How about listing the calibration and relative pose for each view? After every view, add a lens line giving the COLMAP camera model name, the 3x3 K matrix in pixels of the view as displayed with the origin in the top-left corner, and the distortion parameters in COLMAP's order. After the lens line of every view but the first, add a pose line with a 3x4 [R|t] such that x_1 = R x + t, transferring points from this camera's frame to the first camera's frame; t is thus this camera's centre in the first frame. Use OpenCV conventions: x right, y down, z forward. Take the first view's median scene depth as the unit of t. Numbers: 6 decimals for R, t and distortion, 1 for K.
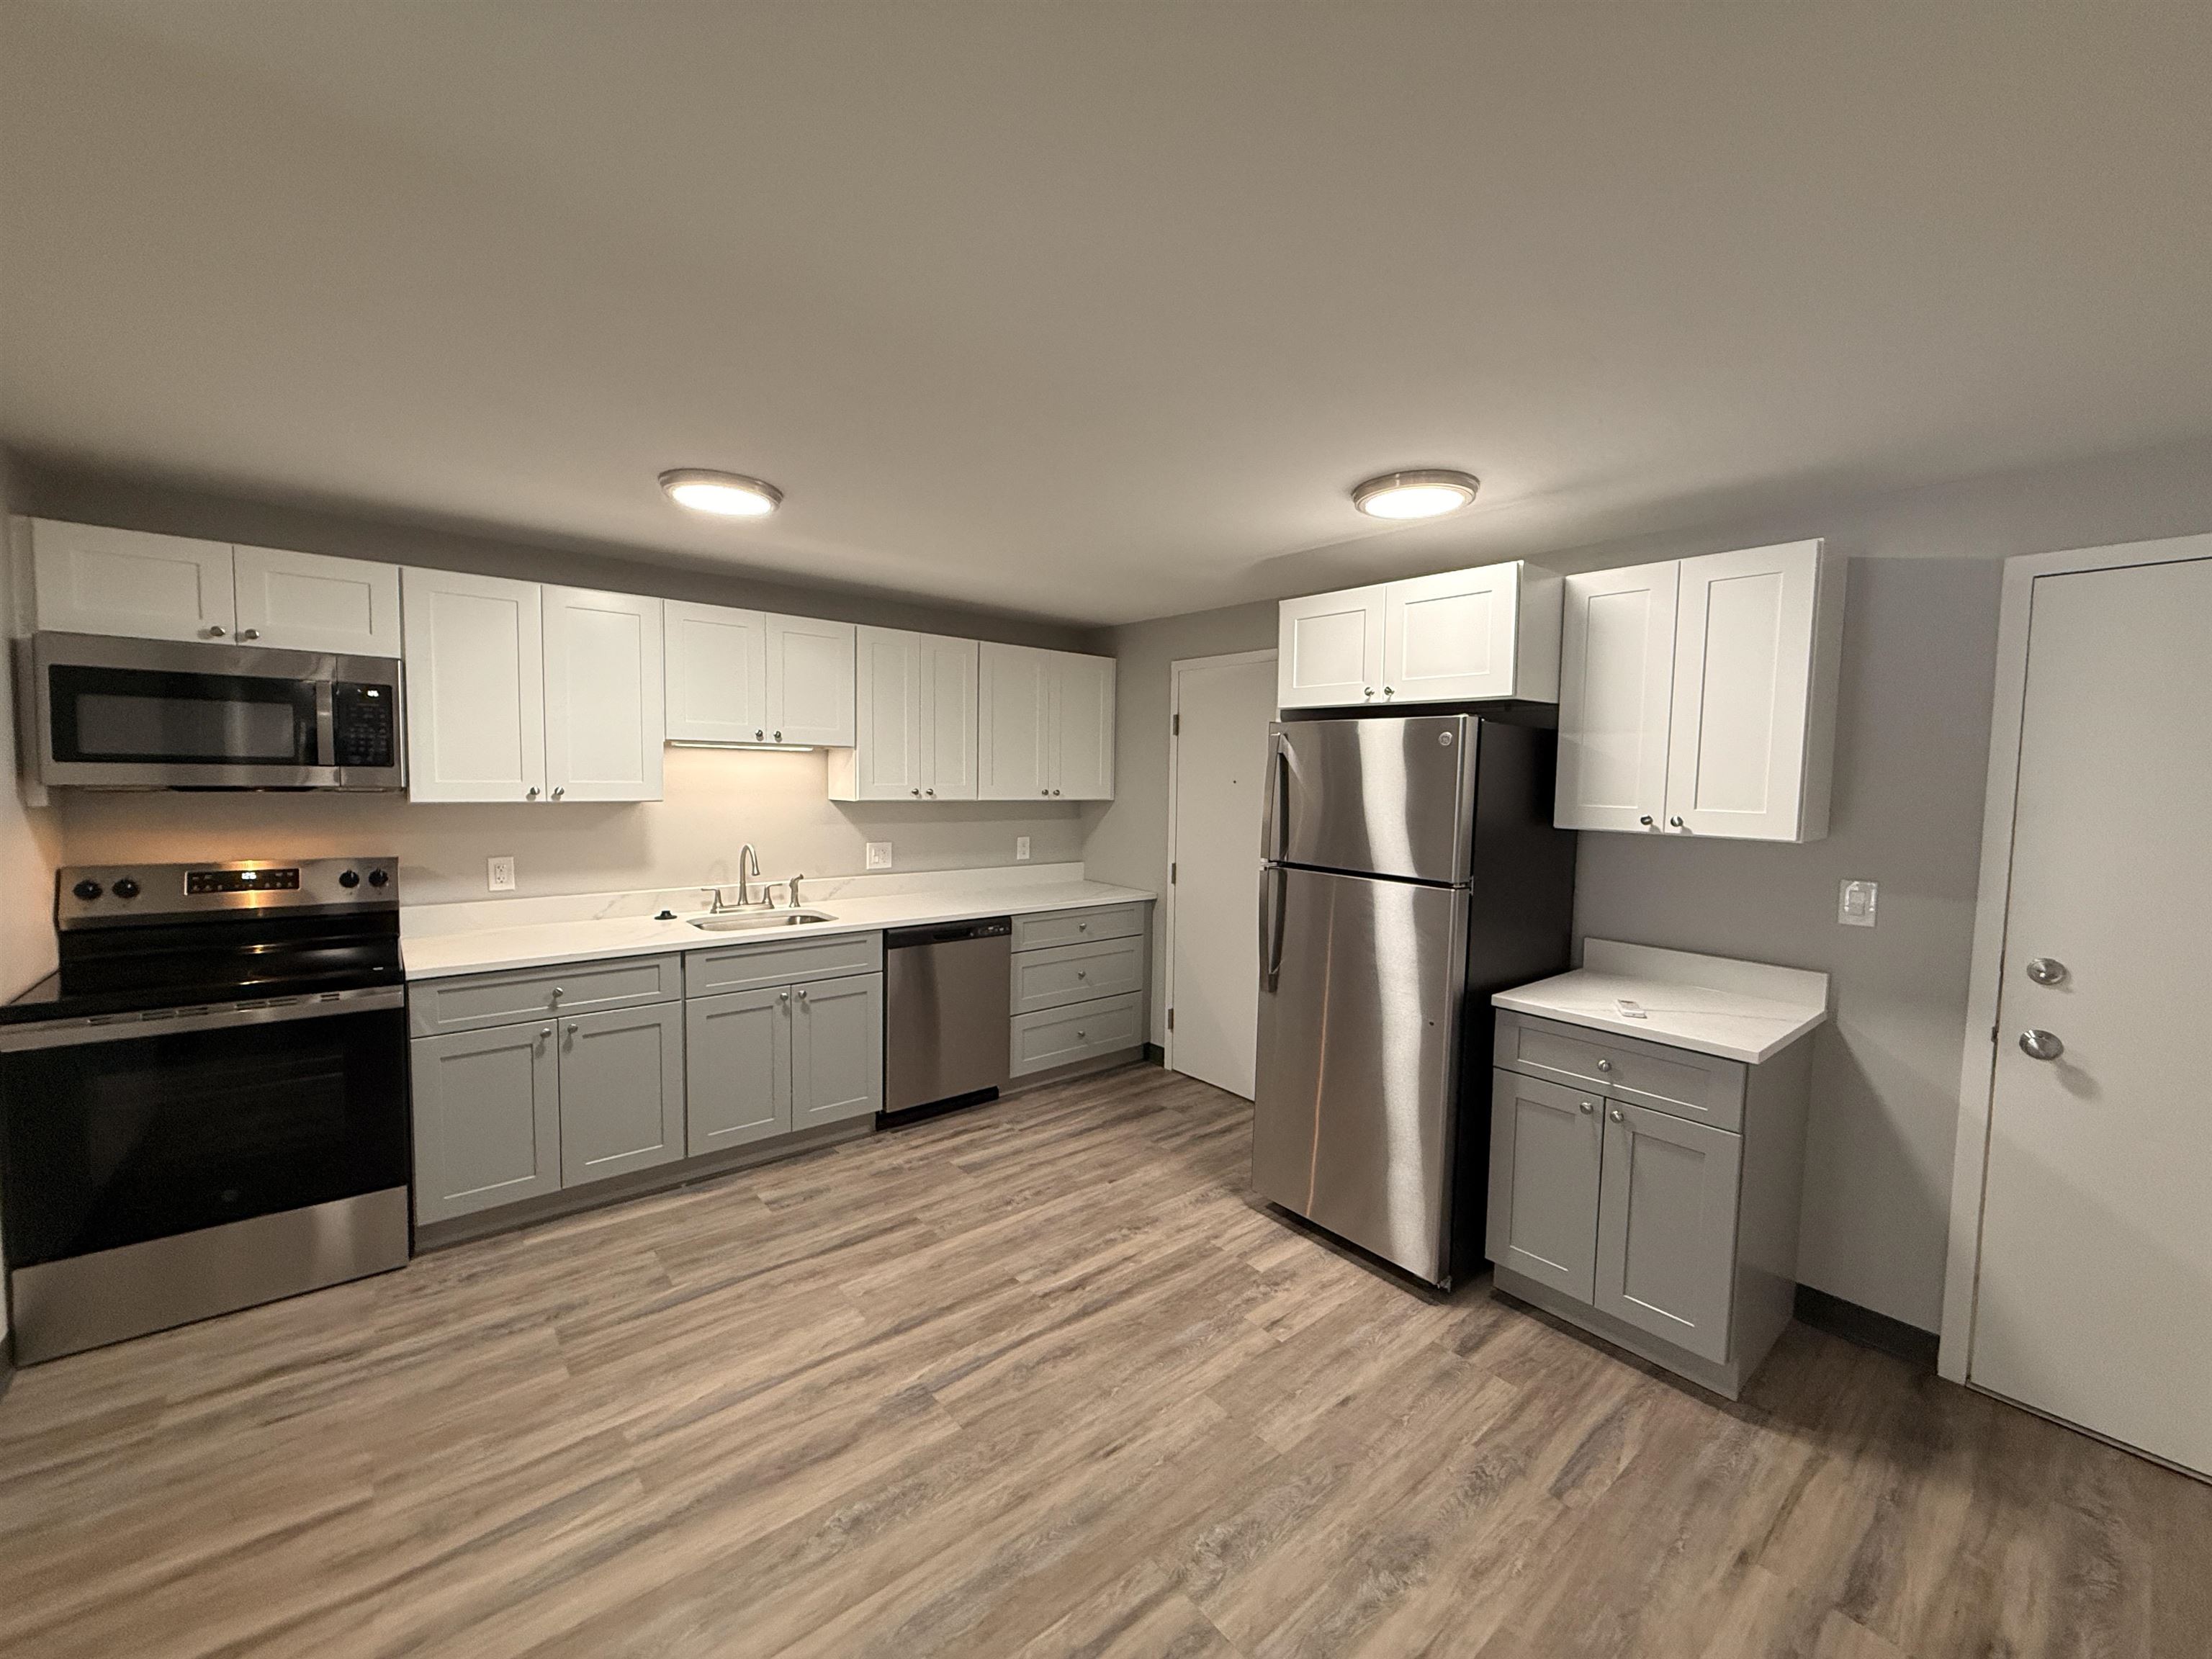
lens RADIAL K [[879.5, 0, 1103.9], [0, 879.5, 825.9], [0, 0, 1]] dist [-0.000052, 0.000599]
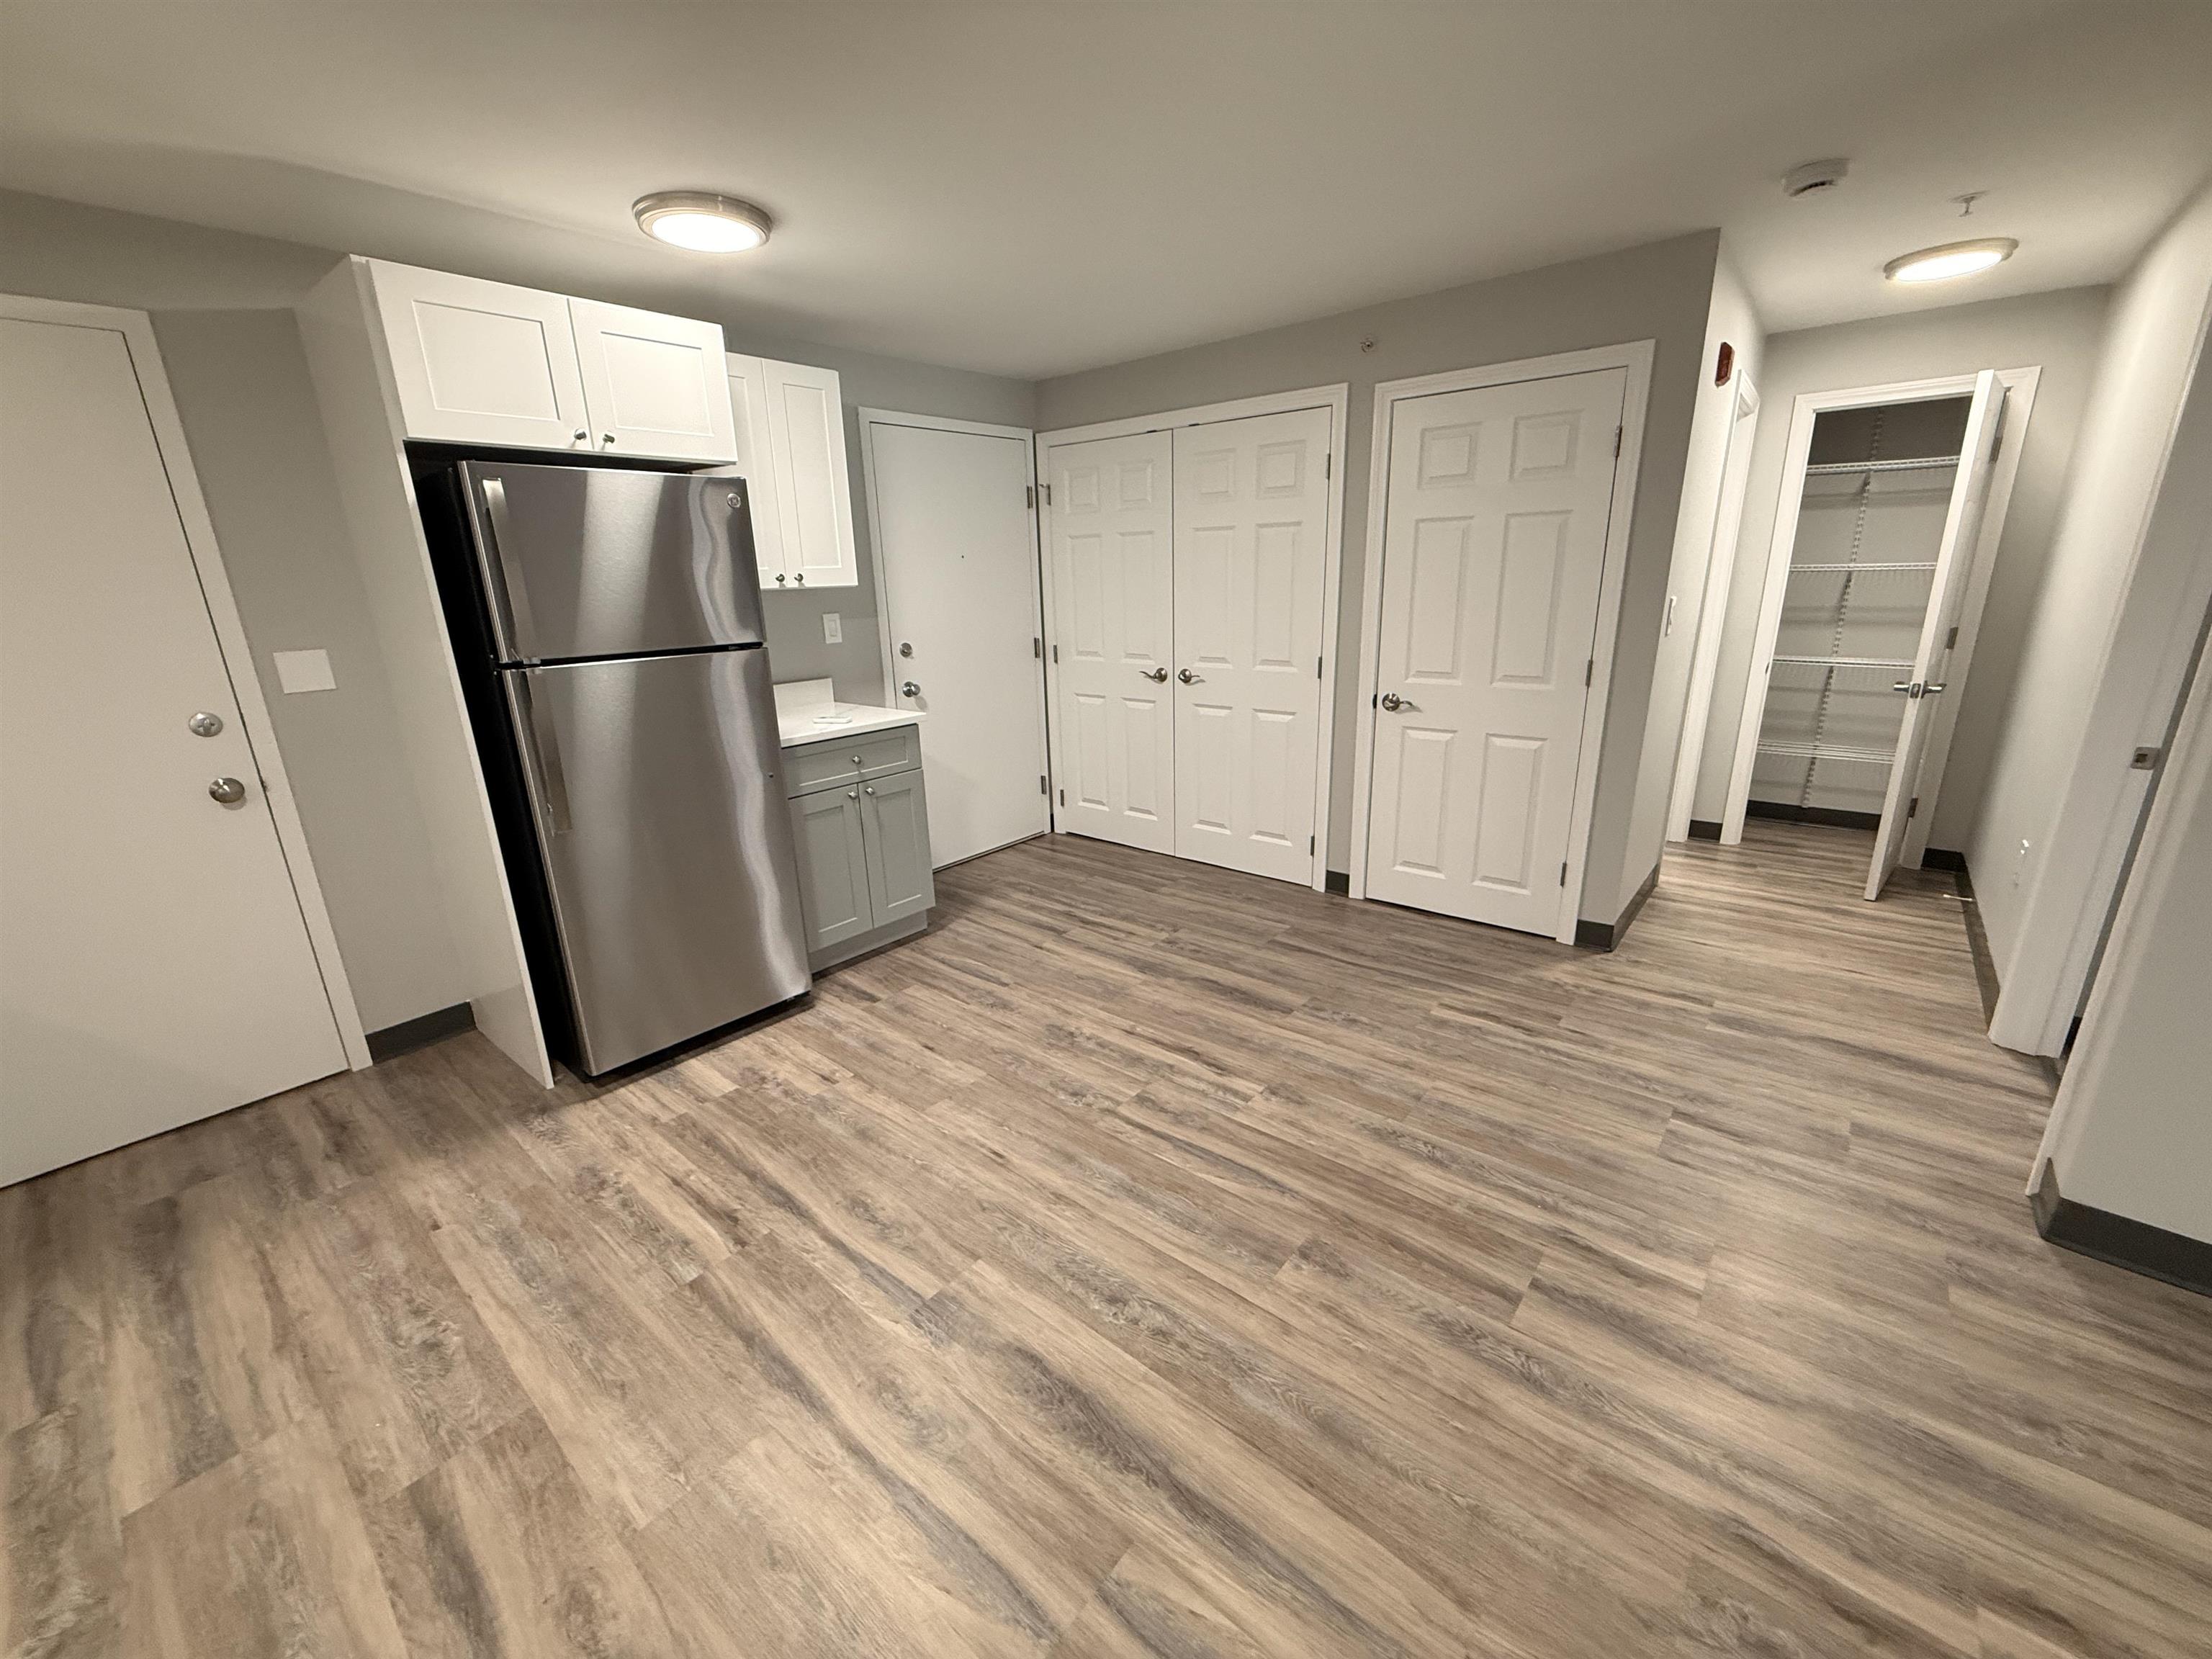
lens RADIAL K [[875.3, 0, 1108.9], [0, 875.3, 822.6], [0, 0, 1]] dist [0.000141, 0.000097]
pose [[-0.184262, -0.287043, 0.940029, -0.665138], [0.086523, 0.947955, 0.306423, -0.015530], [-0.979061, 0.137796, -0.149837, 0.679760]]
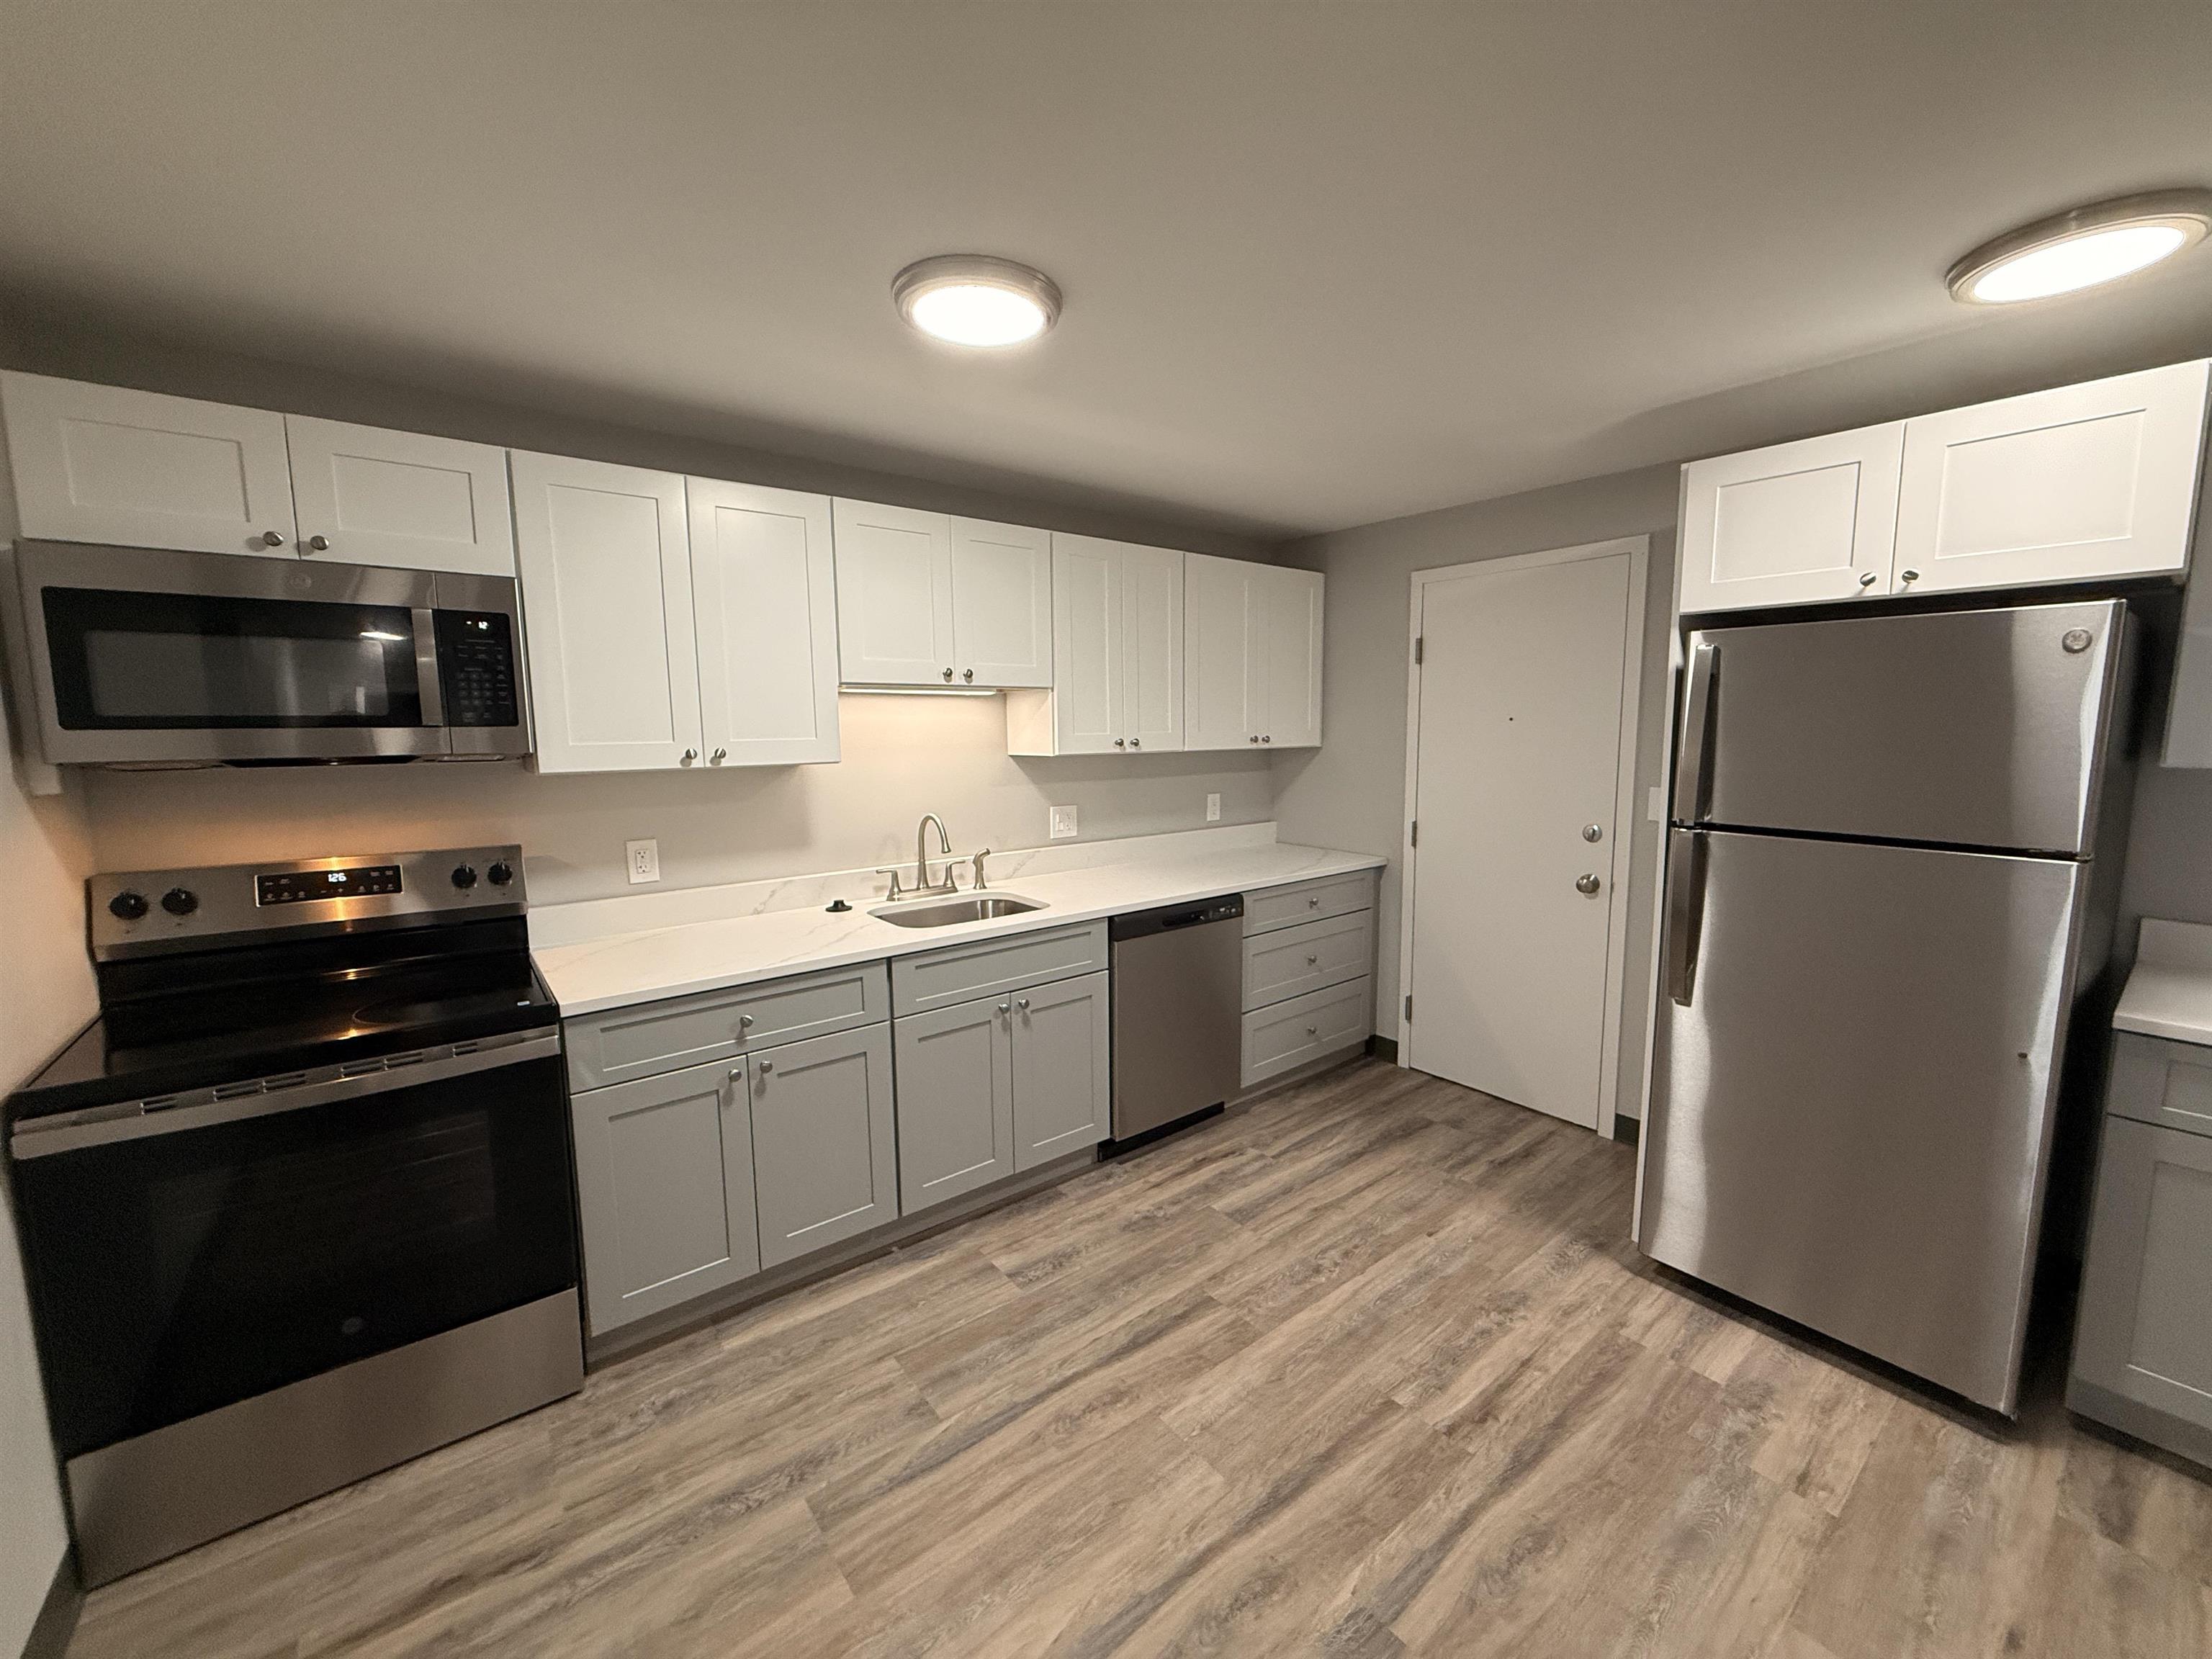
lens RADIAL K [[877.3, 0, 1101.7], [0, 877.3, 825.3], [0, 0, 1]] dist [0.000512, -0.000034]
pose [[0.999213, -0.024572, -0.031125, -0.288933], [0.026294, 0.998075, 0.056163, -0.012078], [0.029685, -0.056937, 0.997936, 0.268903]]
